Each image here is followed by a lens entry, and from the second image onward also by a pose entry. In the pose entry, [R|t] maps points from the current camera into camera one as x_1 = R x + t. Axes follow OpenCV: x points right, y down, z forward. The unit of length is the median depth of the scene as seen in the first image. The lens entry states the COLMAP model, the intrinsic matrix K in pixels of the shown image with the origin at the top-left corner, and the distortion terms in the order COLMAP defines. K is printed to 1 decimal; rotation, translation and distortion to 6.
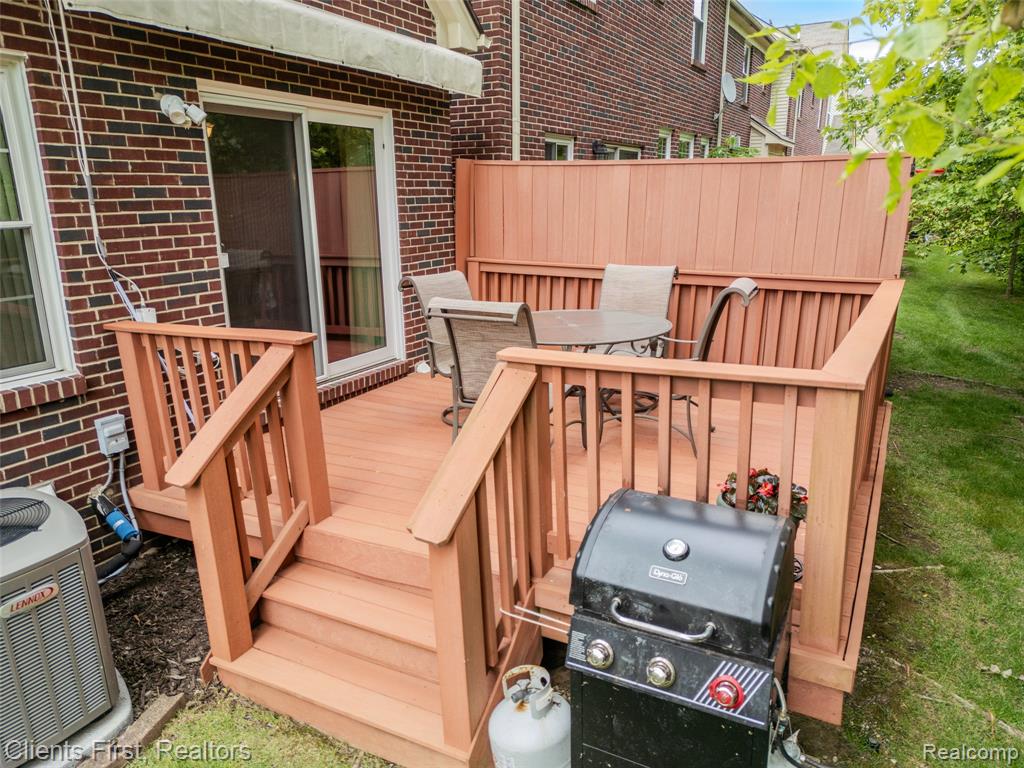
lens RADIAL K [[717.2, 0, 512.0], [0, 717.2, 384.0], [0, 0, 1]] dist [0.056836, -0.044543]
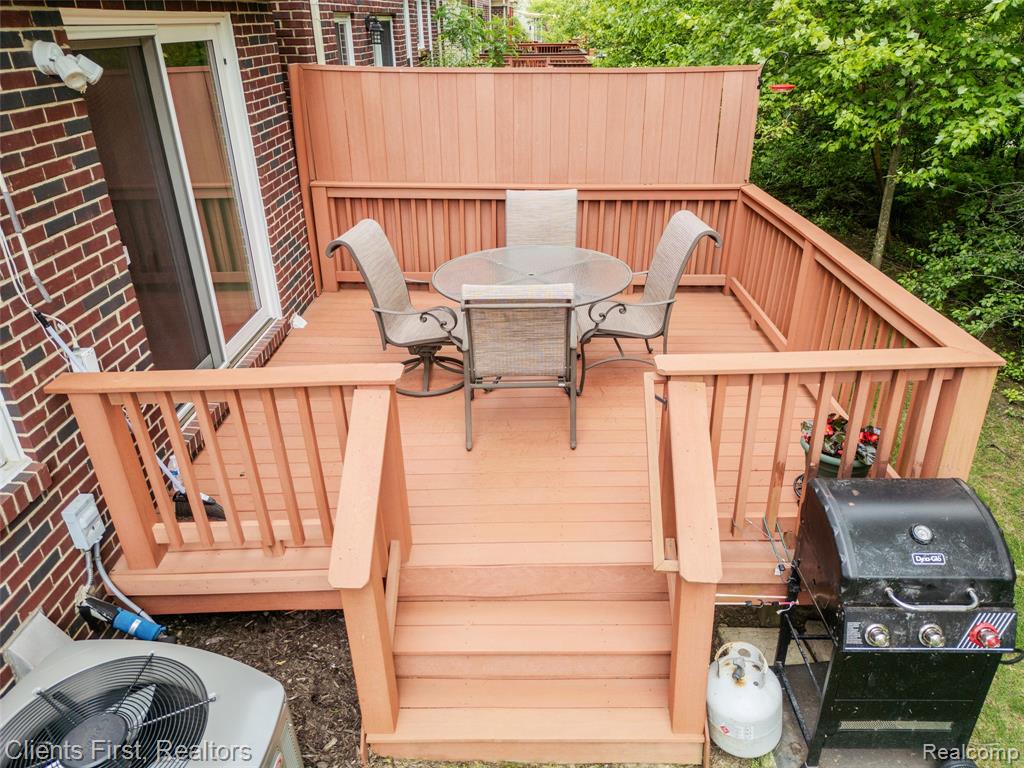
lens RADIAL K [[717.2, 0, 512.0], [0, 717.2, 384.0], [0, 0, 1]] dist [0.056836, -0.044543]
pose [[0.892681, -0.203197, 0.402284, -0.426186], [0.118594, 0.967045, 0.225298, -0.189977], [-0.434807, -0.153411, 0.887360, 0.145185]]
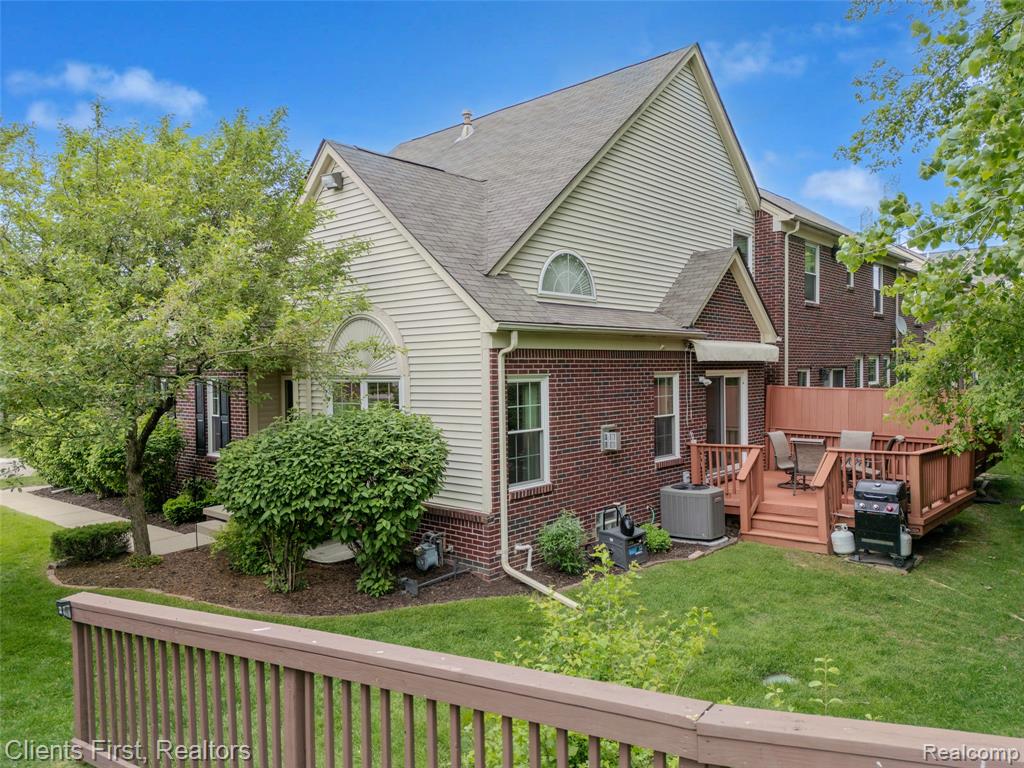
lens RADIAL K [[717.2, 0, 512.0], [0, 717.2, 384.0], [0, 0, 1]] dist [0.056836, -0.044543]
pose [[0.972684, 0.004456, -0.232091, -0.560501], [-0.058860, 0.971876, -0.228018, 0.446102], [0.224548, 0.235450, 0.945590, -2.342505]]
